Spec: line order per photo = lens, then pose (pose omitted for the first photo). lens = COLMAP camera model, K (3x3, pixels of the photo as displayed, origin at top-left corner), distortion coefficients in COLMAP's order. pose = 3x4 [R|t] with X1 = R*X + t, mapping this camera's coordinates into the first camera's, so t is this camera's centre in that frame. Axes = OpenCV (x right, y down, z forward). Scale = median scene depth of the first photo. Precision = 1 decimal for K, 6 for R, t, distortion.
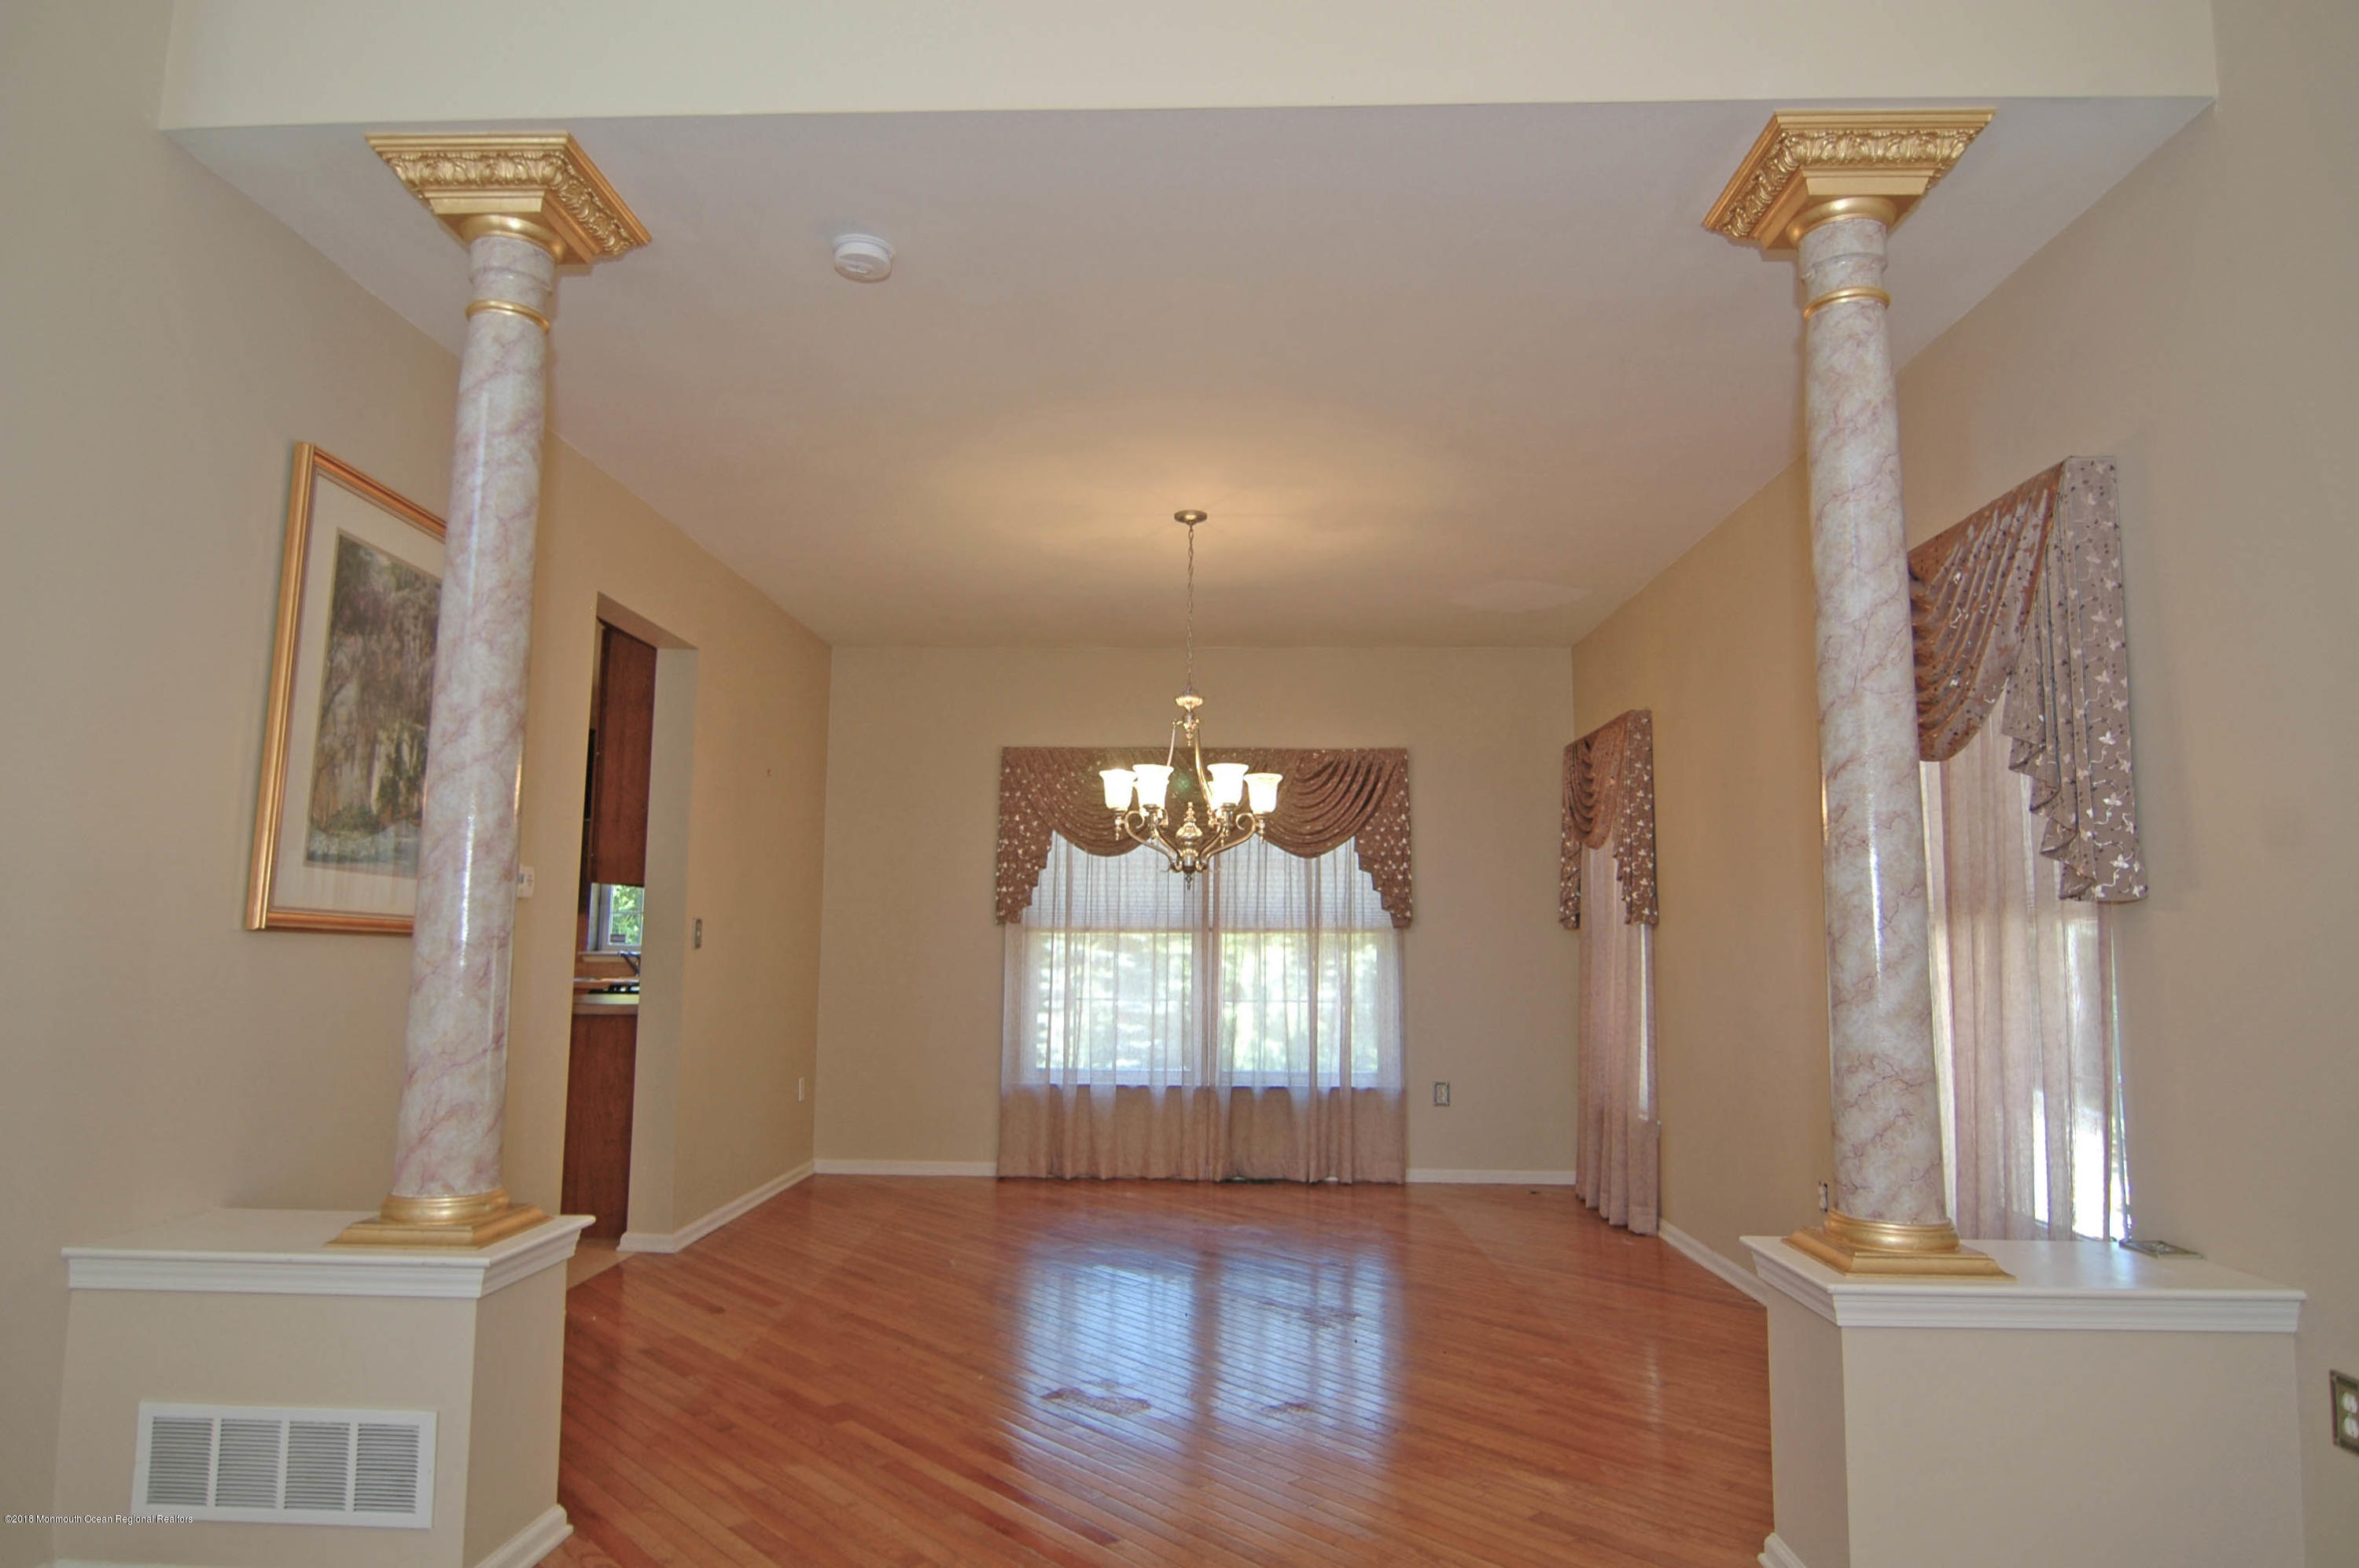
lens RADIAL K [[1411.1, 0, 1166.9], [0, 1411.1, 778.7], [0, 0, 1]] dist [-0.016089, -0.000789]
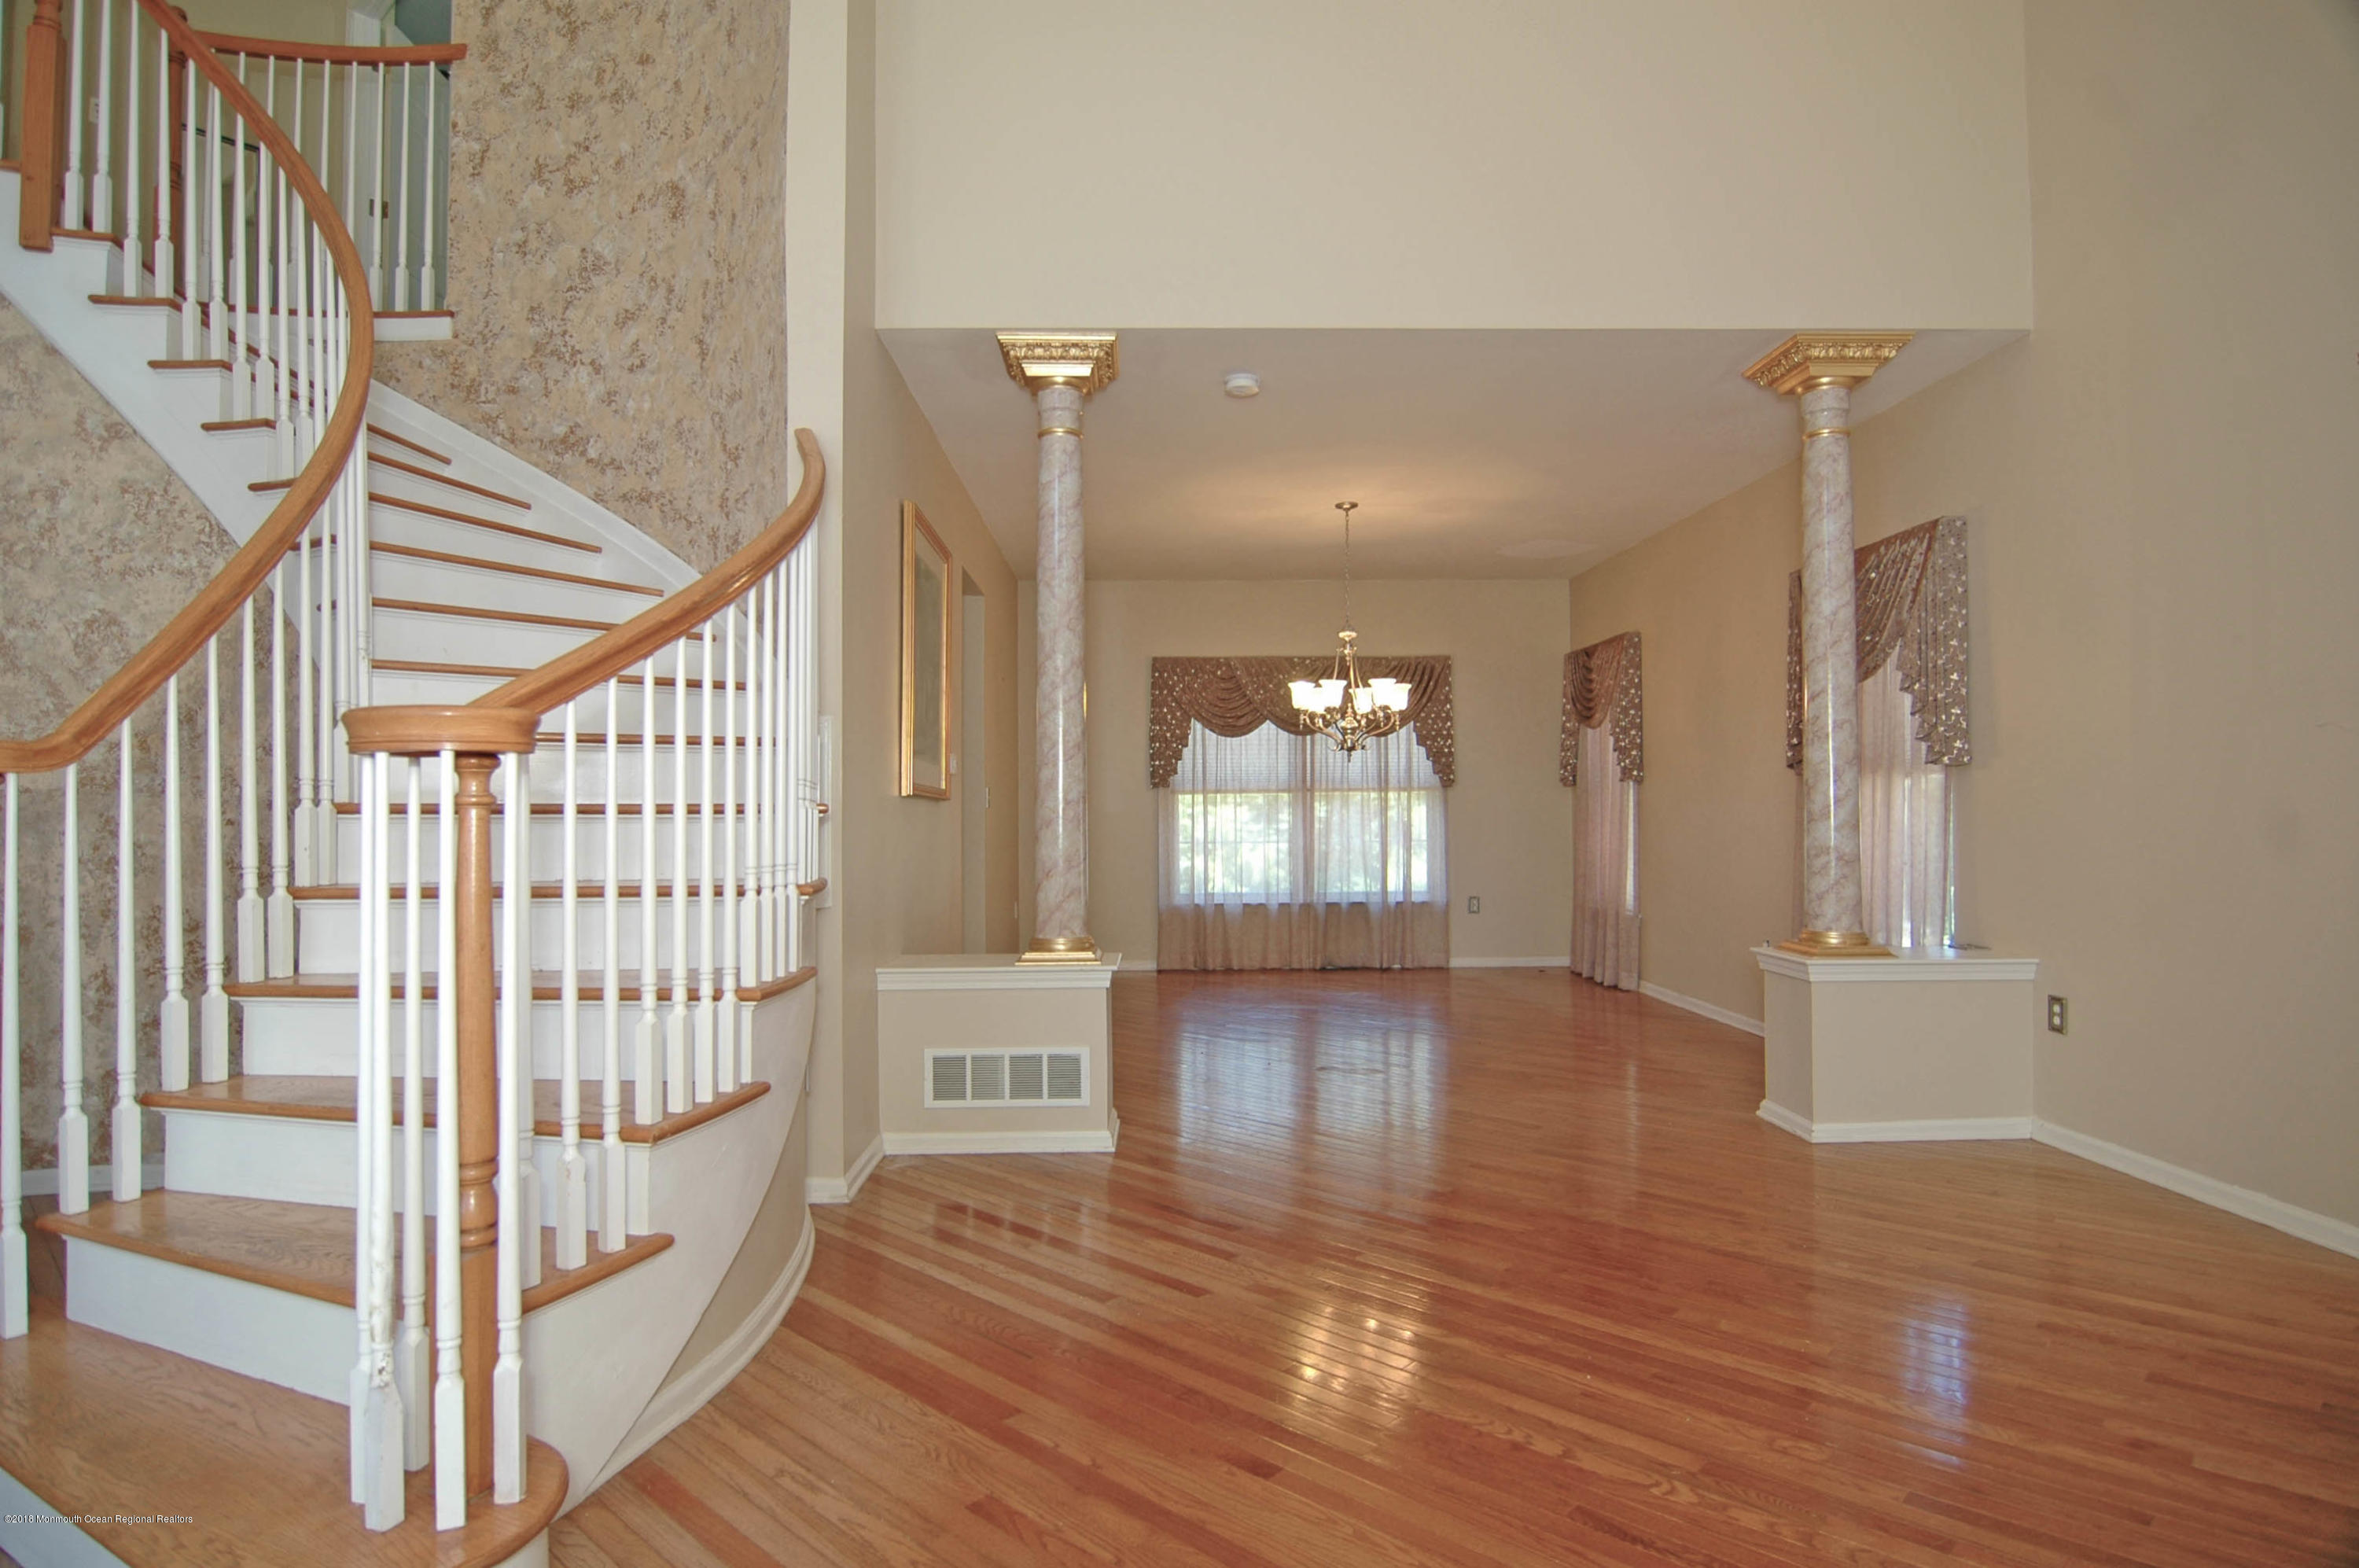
lens RADIAL K [[1291.5, 0, 1179.5], [0, 1291.5, 784.0], [0, 0, 1]] dist [-0.002009, -0.017369]
pose [[0.998152, -0.014451, 0.059021, -0.237895], [0.008518, 0.994993, 0.099580, -0.035053], [-0.060164, -0.098893, 0.993278, -0.336680]]
